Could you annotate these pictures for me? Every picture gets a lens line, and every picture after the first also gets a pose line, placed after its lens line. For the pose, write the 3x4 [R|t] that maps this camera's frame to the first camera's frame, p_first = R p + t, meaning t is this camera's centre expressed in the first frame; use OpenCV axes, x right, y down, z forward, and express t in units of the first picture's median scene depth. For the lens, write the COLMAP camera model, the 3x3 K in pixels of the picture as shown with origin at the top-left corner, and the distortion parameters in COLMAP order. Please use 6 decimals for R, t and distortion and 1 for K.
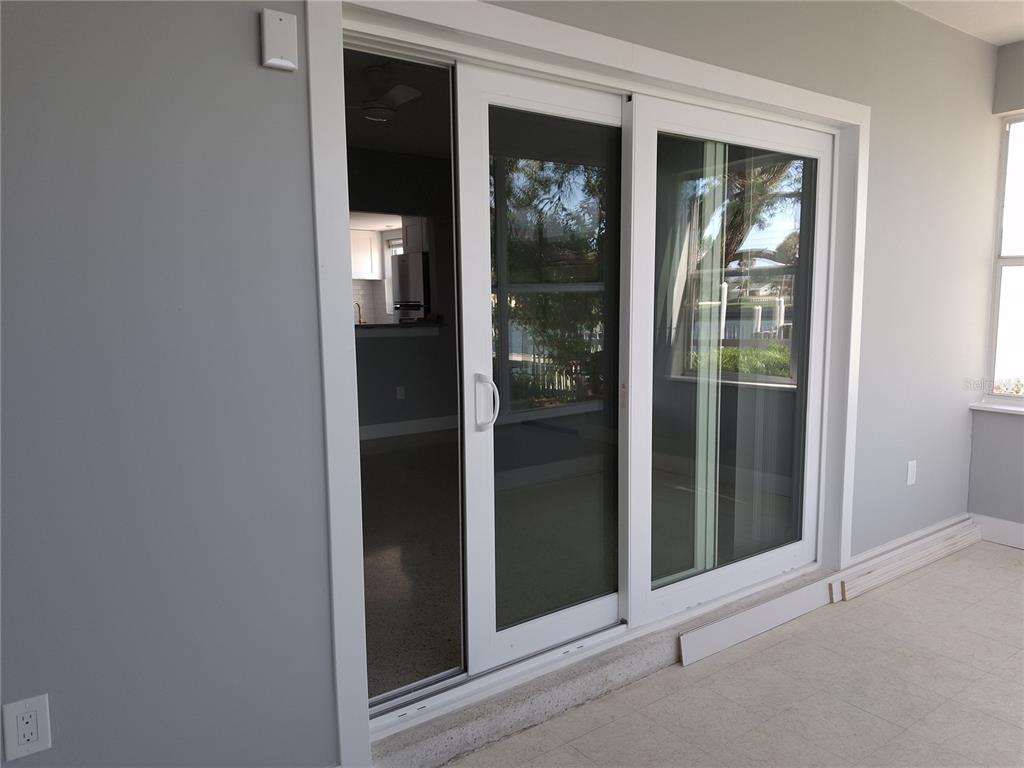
lens RADIAL K [[754.2, 0, 512.0], [0, 754.2, 384.0], [0, 0, 1]] dist [0.138282, -0.245187]
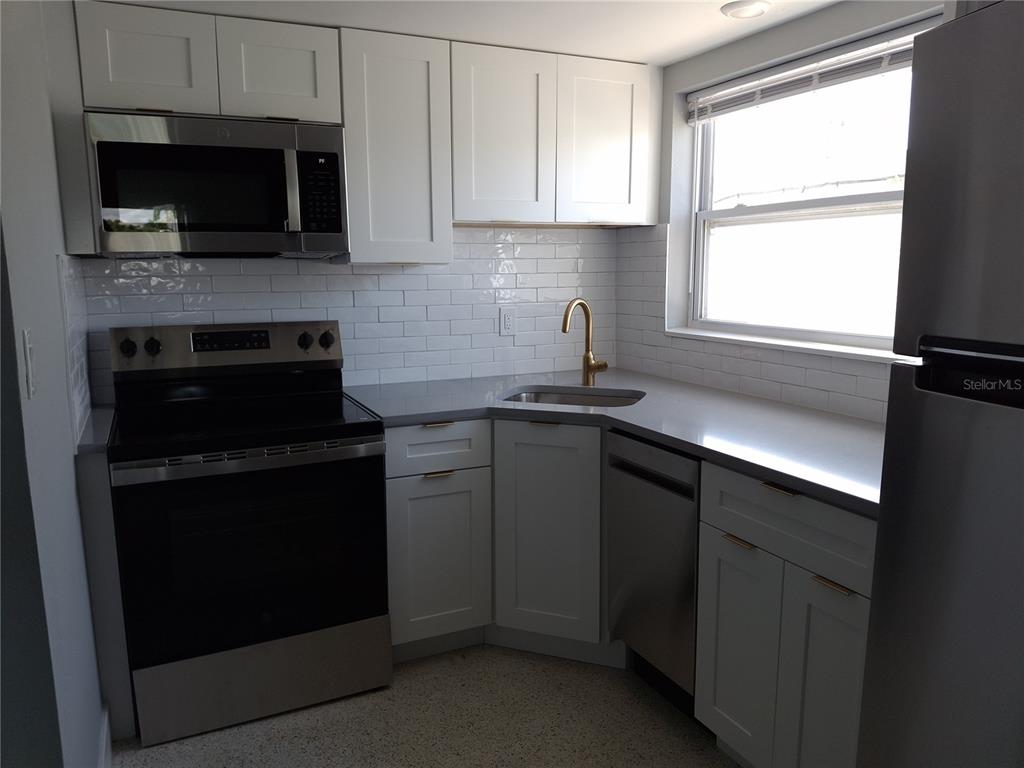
lens RADIAL K [[754.2, 0, 512.0], [0, 754.2, 384.0], [0, 0, 1]] dist [0.138282, -0.245187]
pose [[0.980300, 0.027890, -0.195536, -0.199245], [-0.018381, 0.998566, 0.050281, -0.103184], [0.196658, -0.045696, 0.979407, 0.805593]]
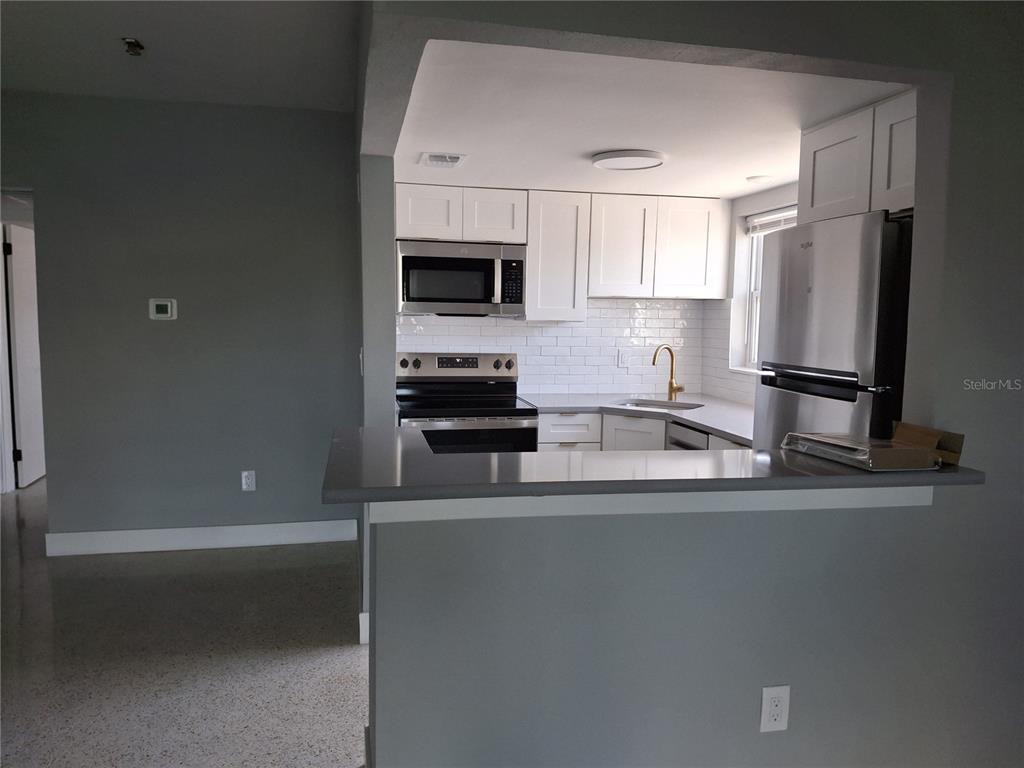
lens RADIAL K [[754.2, 0, 512.0], [0, 754.2, 384.0], [0, 0, 1]] dist [0.138282, -0.245187]
pose [[0.907666, 0.057772, -0.415698, -0.108150], [-0.065787, 0.997821, -0.004972, -0.086811], [0.414505, 0.031860, 0.909489, 0.605942]]
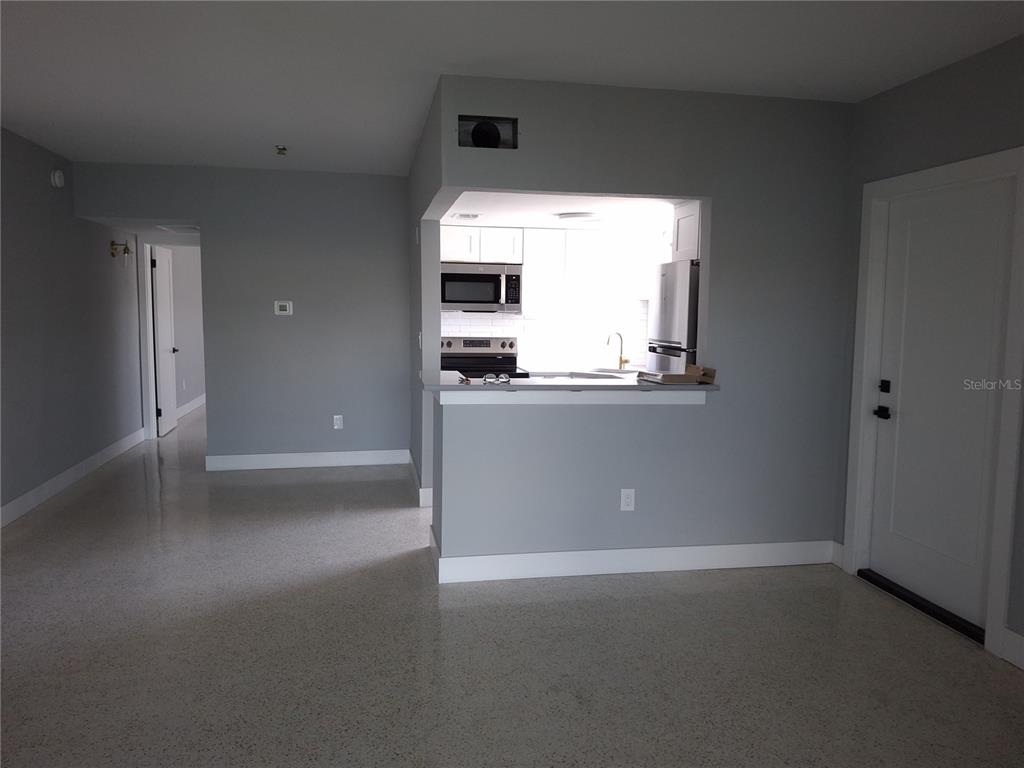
lens RADIAL K [[754.2, 0, 512.0], [0, 754.2, 384.0], [0, 0, 1]] dist [0.138282, -0.245187]
pose [[0.897742, 0.061421, -0.436219, 0.020777], [-0.065511, 0.997836, 0.005676, -0.065717], [0.435624, 0.023481, 0.899823, 0.370135]]
